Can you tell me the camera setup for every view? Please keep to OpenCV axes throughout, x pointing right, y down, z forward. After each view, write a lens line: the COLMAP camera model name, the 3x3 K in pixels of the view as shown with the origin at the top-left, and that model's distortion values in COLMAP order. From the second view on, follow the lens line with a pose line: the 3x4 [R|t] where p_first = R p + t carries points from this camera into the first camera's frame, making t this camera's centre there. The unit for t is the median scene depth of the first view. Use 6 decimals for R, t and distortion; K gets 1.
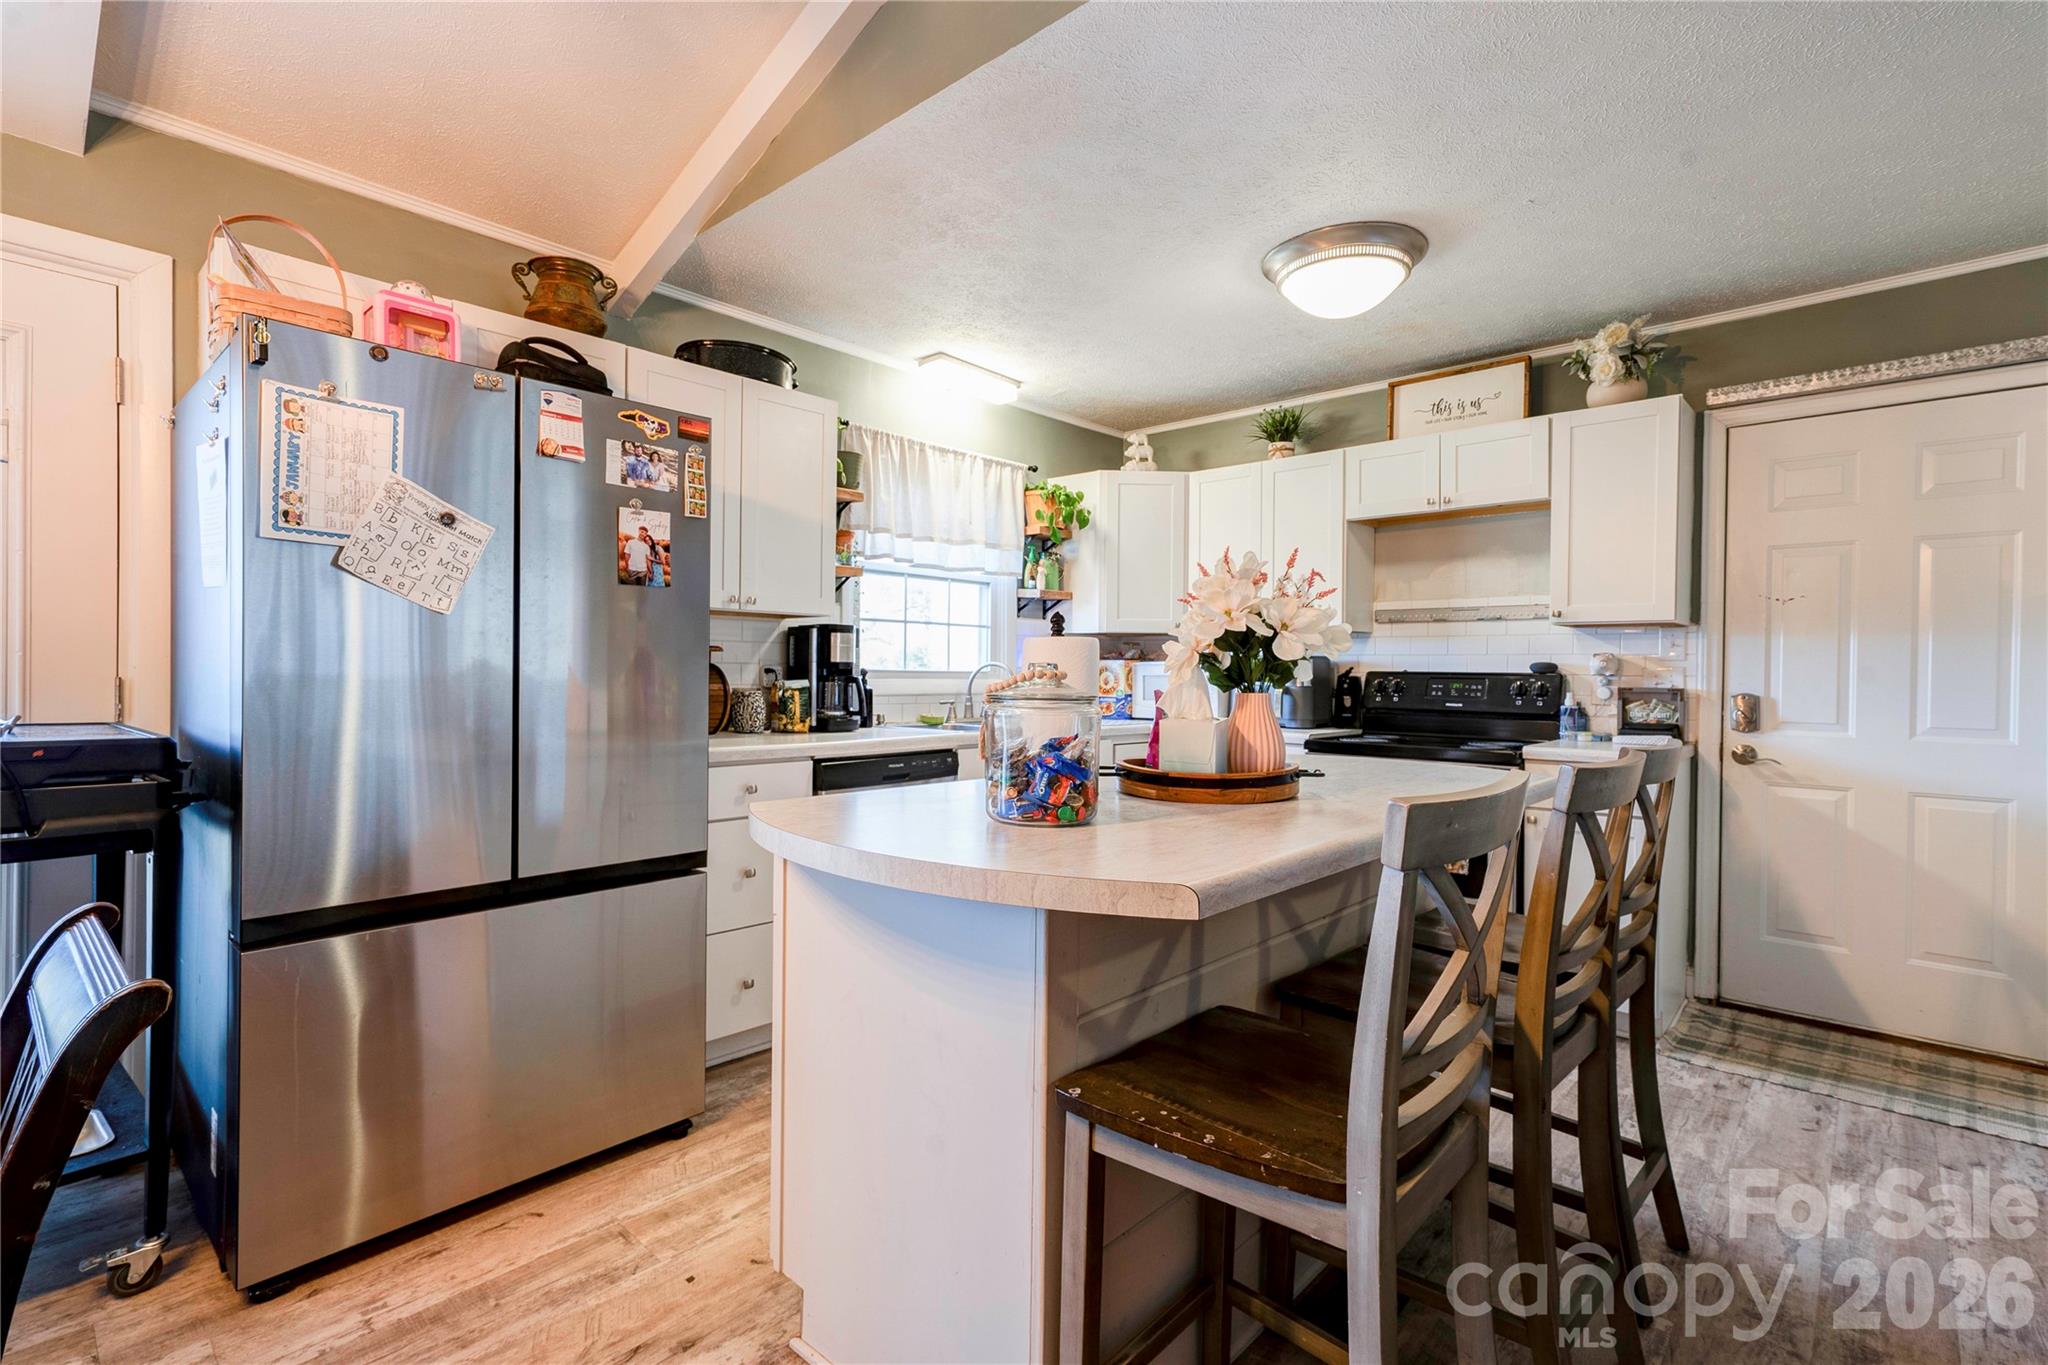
lens RADIAL K [[950.6, 0, 1007.1], [0, 950.6, 675.1], [0, 0, 1]] dist [-0.013172, 0.020112]
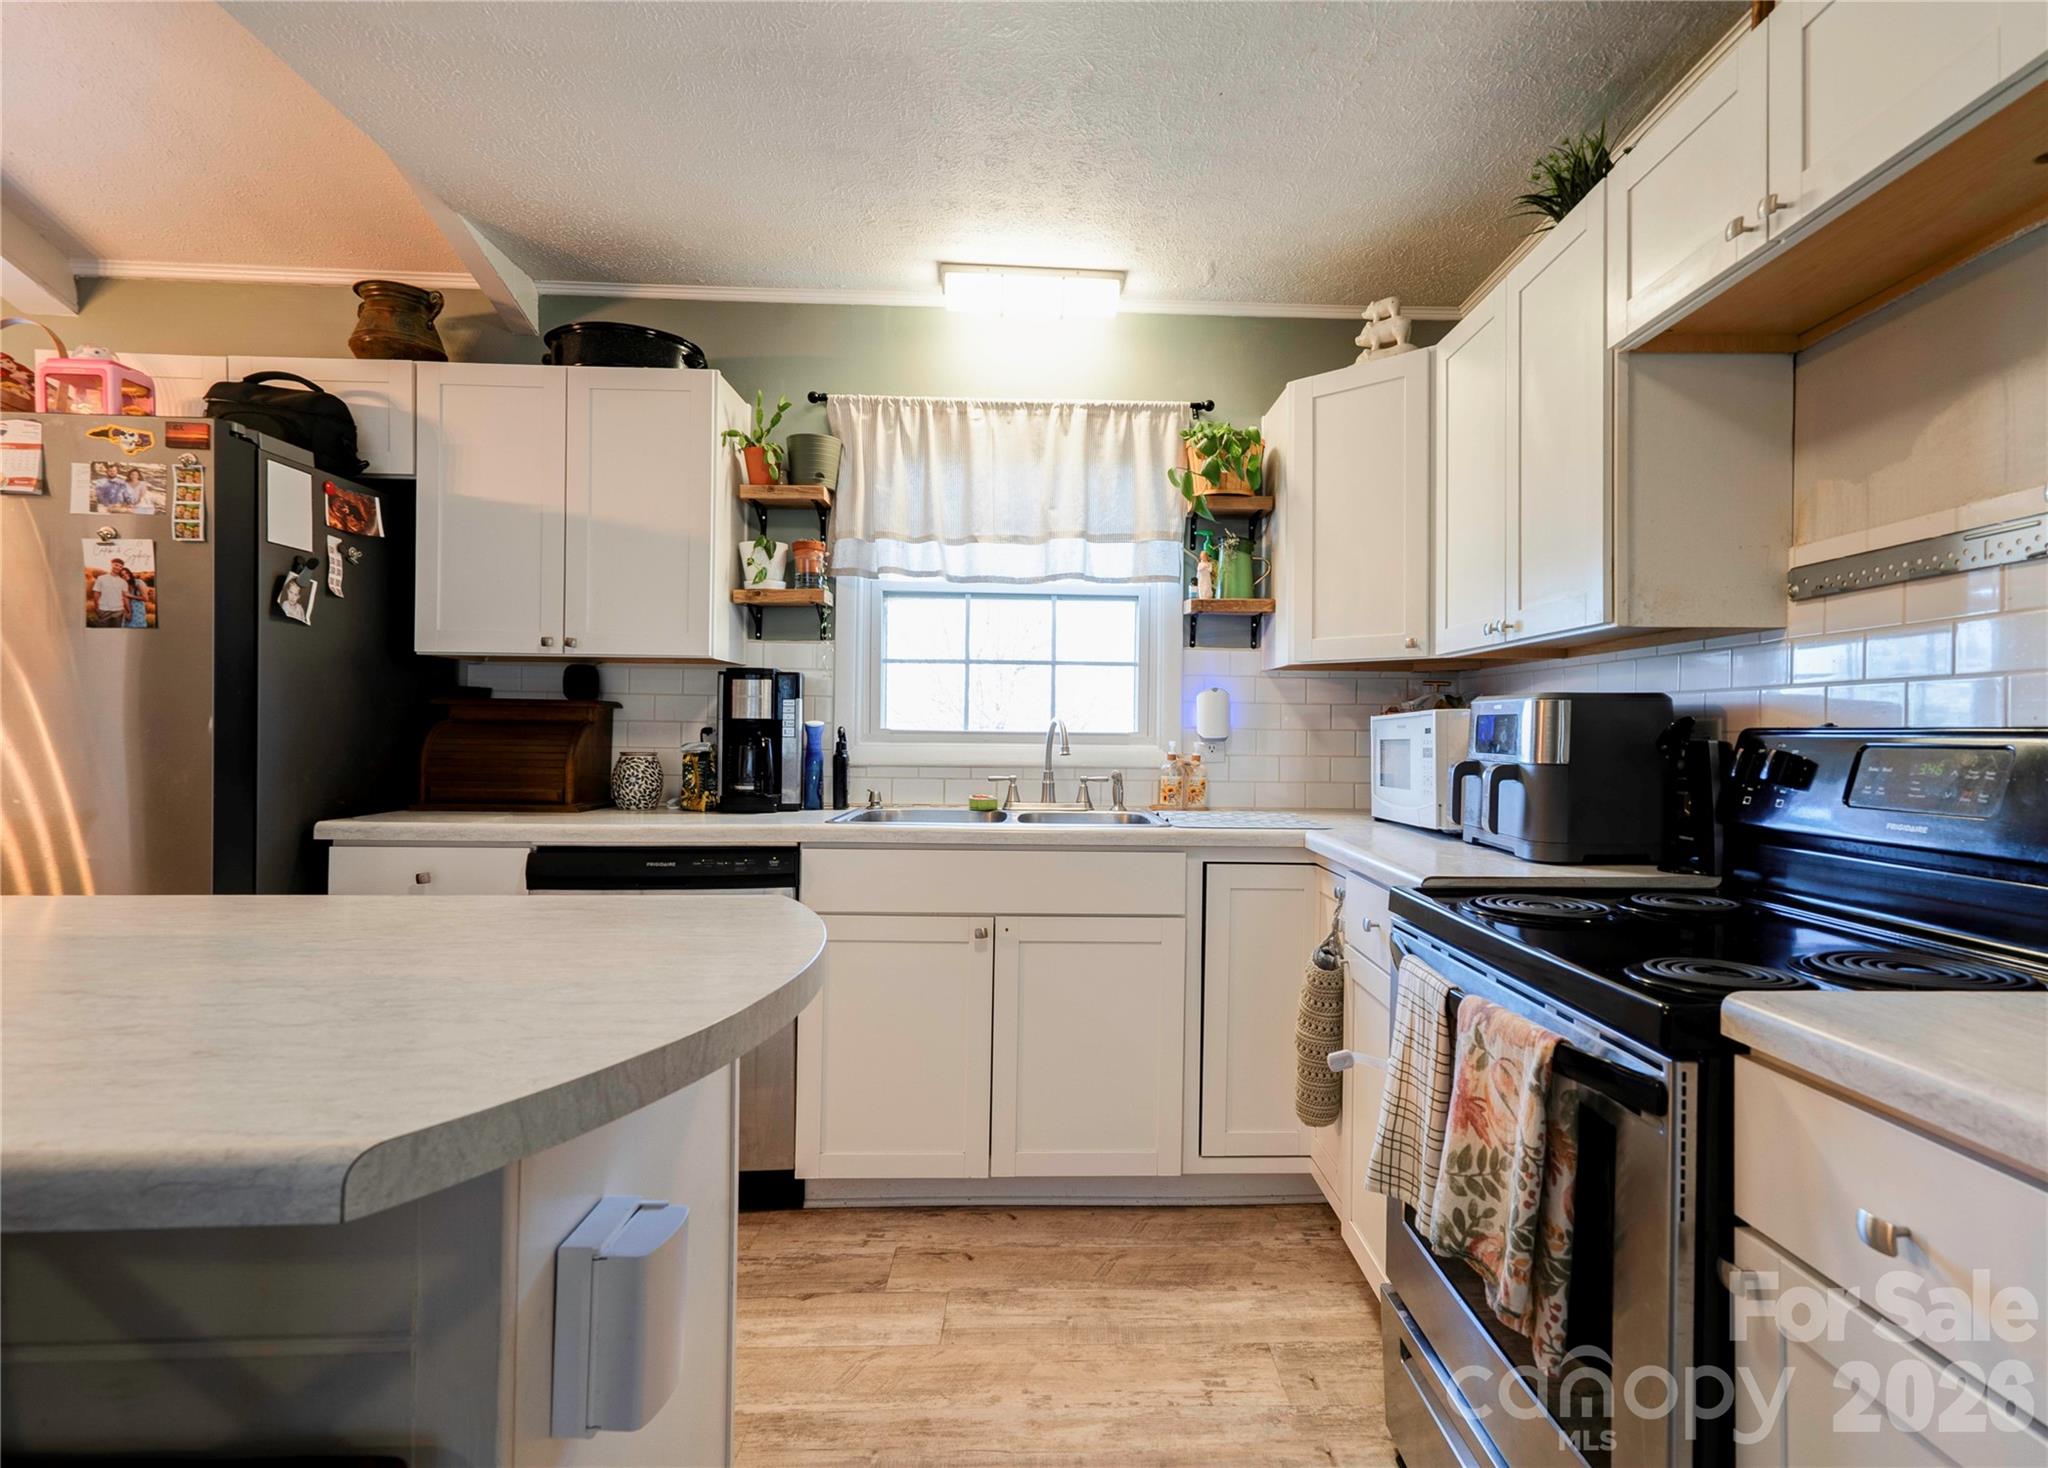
lens RADIAL K [[1031.5, 0, 1080.7], [0, 1031.5, 728.4], [0, 0, 1]] dist [0.011084, 0.000616]
pose [[0.712972, -0.006196, -0.701165, 0.546767], [-0.004153, 0.999906, -0.013059, 0.003316], [0.701180, 0.012222, 0.712879, 0.575030]]
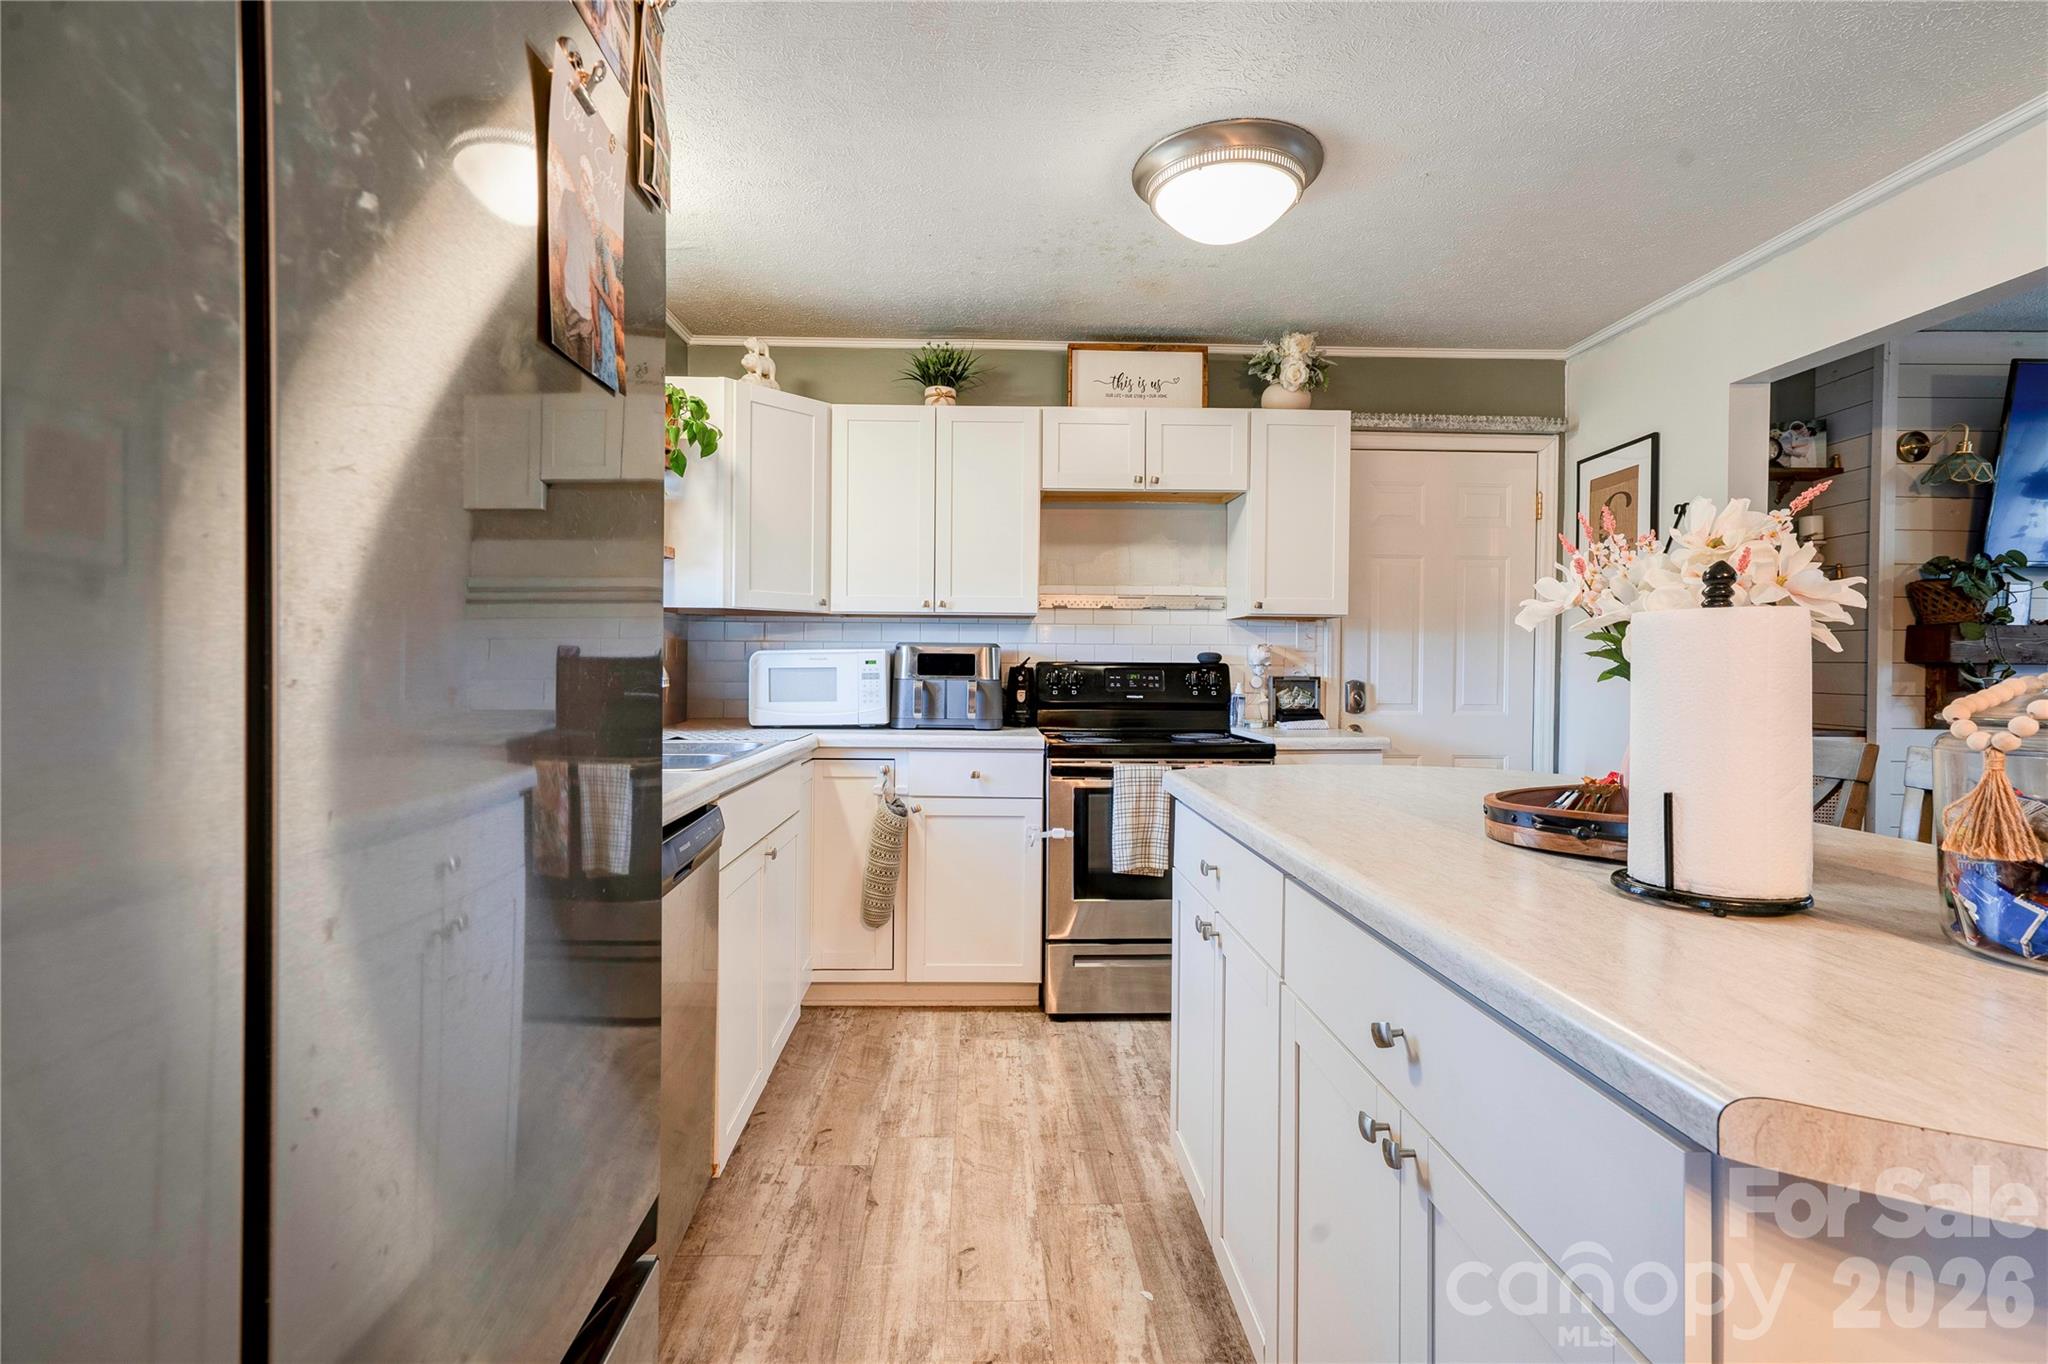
lens RADIAL K [[950.6, 0, 1007.1], [0, 950.6, 674.6], [0, 0, 1]] dist [-0.013172, 0.020112]
pose [[0.709658, -0.013754, 0.704412, -0.309622], [0.004327, 0.999876, 0.015164, -0.006353], [-0.704533, -0.007714, 0.709629, 0.432021]]
